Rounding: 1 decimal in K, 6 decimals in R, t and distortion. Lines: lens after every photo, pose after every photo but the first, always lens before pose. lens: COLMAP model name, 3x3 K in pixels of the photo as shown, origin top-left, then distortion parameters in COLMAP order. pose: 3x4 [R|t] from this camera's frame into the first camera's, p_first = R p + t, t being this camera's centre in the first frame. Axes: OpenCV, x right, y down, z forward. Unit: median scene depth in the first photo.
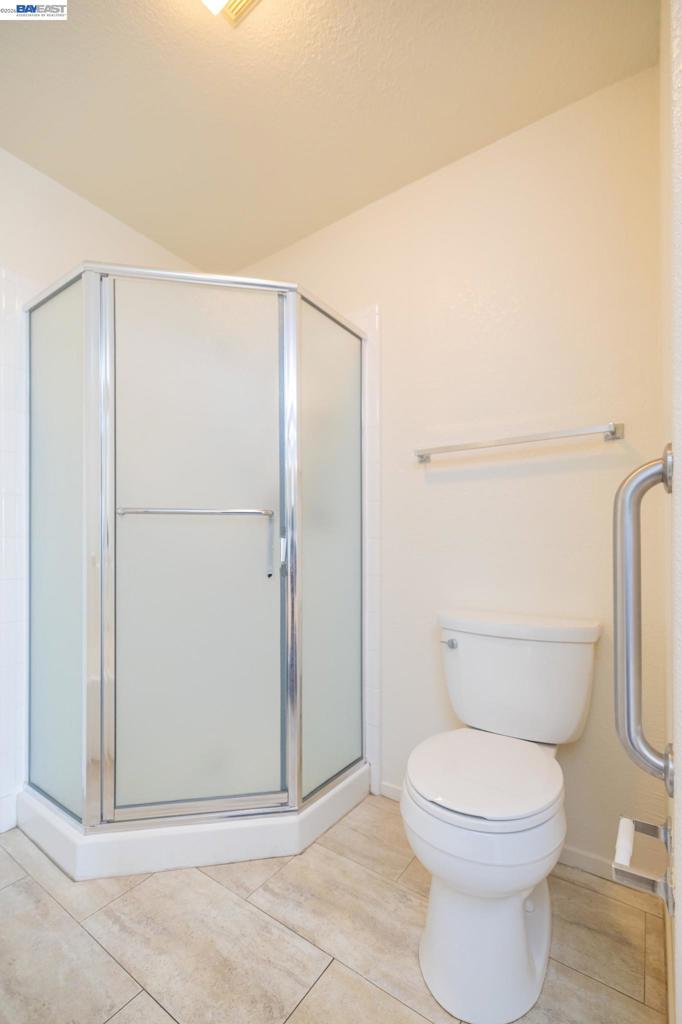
lens RADIAL K [[440.7, 0, 326.7], [0, 440.7, 547.9], [0, 0, 1]] dist [0.005677, -0.000705]
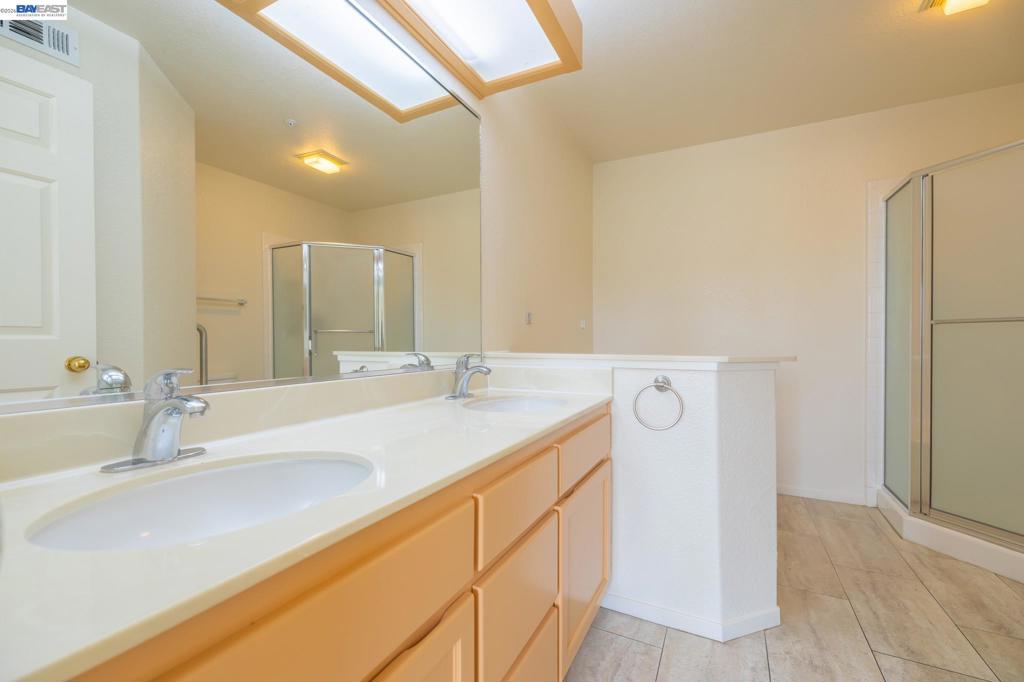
lens RADIAL K [[440.7, 0, 509.3], [0, 440.7, 341.7], [0, 0, 1]] dist [0.005677, -0.000705]
pose [[0.153692, 0.004934, -0.988107, 0.874211], [0.004635, 0.999973, 0.005714, -0.032393], [0.988108, -0.005458, 0.153665, -0.755286]]
